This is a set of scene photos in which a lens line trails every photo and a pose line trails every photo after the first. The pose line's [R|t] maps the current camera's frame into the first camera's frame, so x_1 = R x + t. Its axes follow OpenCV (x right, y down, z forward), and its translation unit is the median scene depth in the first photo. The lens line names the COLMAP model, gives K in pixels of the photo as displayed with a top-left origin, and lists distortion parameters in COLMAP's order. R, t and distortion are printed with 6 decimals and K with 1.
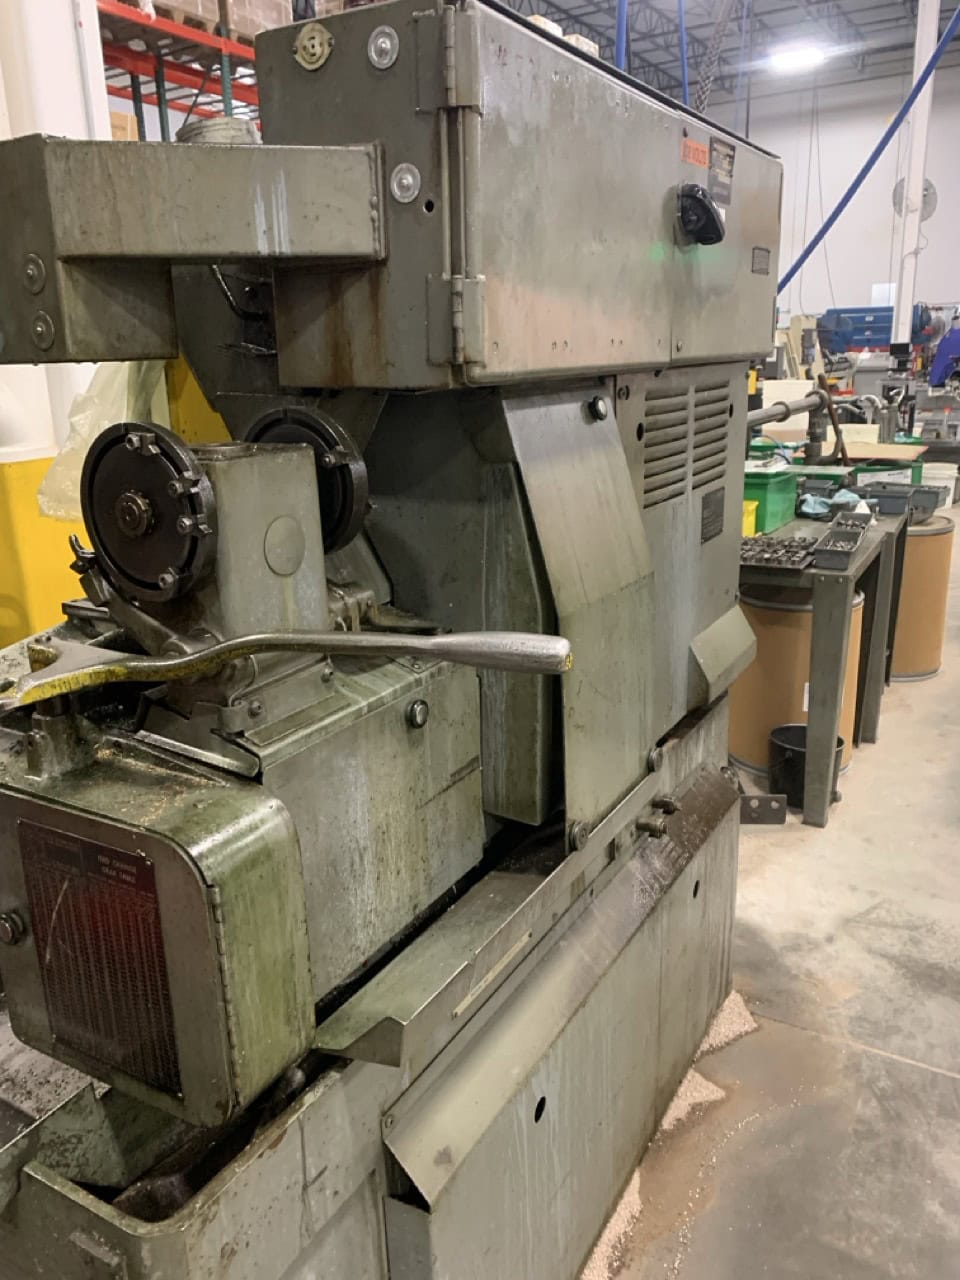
lens RADIAL K [[970.1, 0, 477.4], [0, 970.1, 640.7], [0, 0, 1]] dist [0.056525, -0.045995]
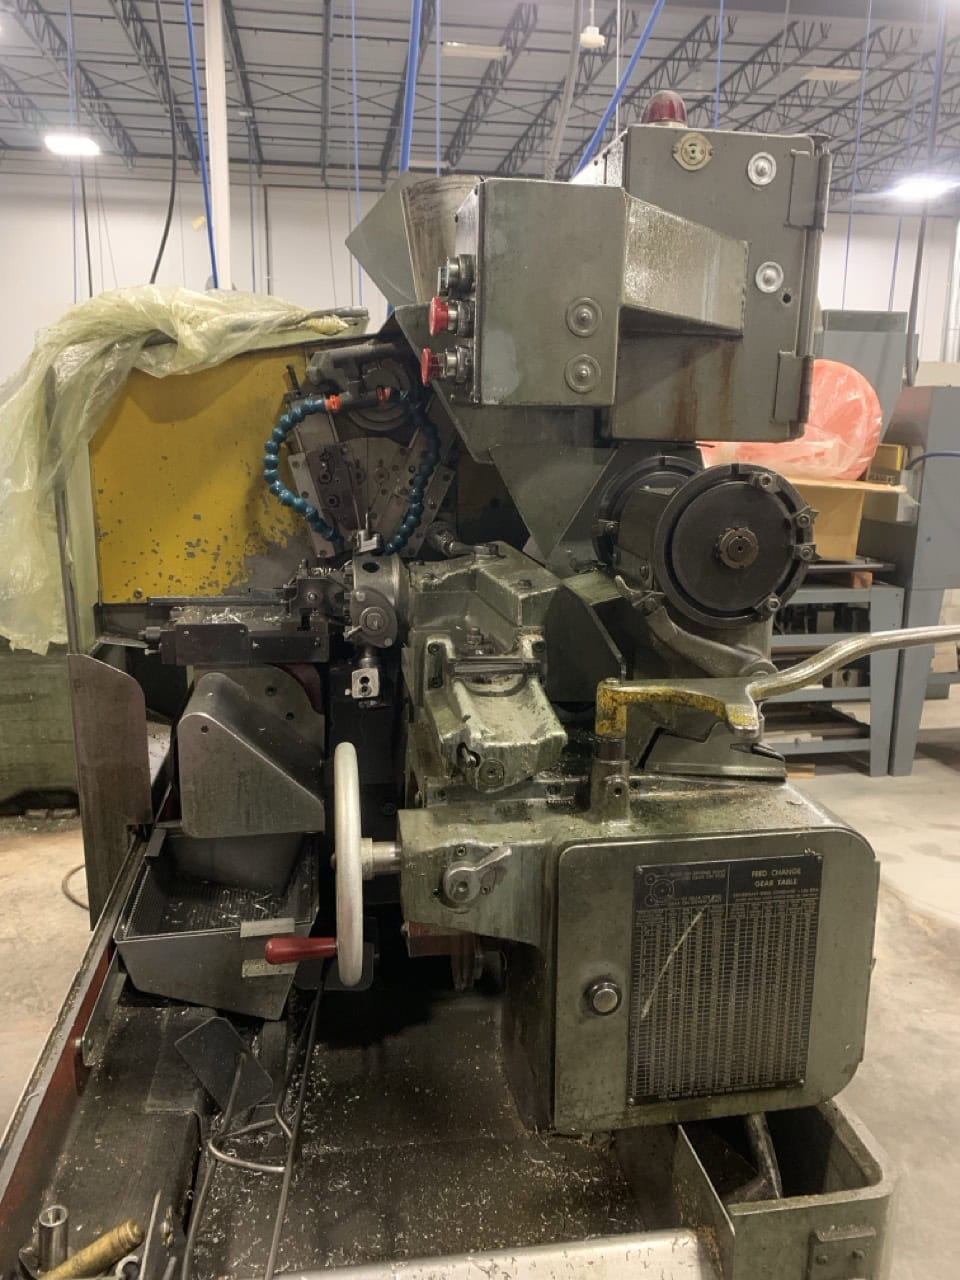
lens RADIAL K [[970.1, 0, 483.4], [0, 970.1, 638.2], [0, 0, 1]] dist [0.056525, -0.045995]
pose [[0.755450, -0.092175, 0.648690, -1.169279], [0.144272, 0.989157, -0.027463, -0.036225], [-0.639125, 0.114335, 0.760557, 0.339726]]
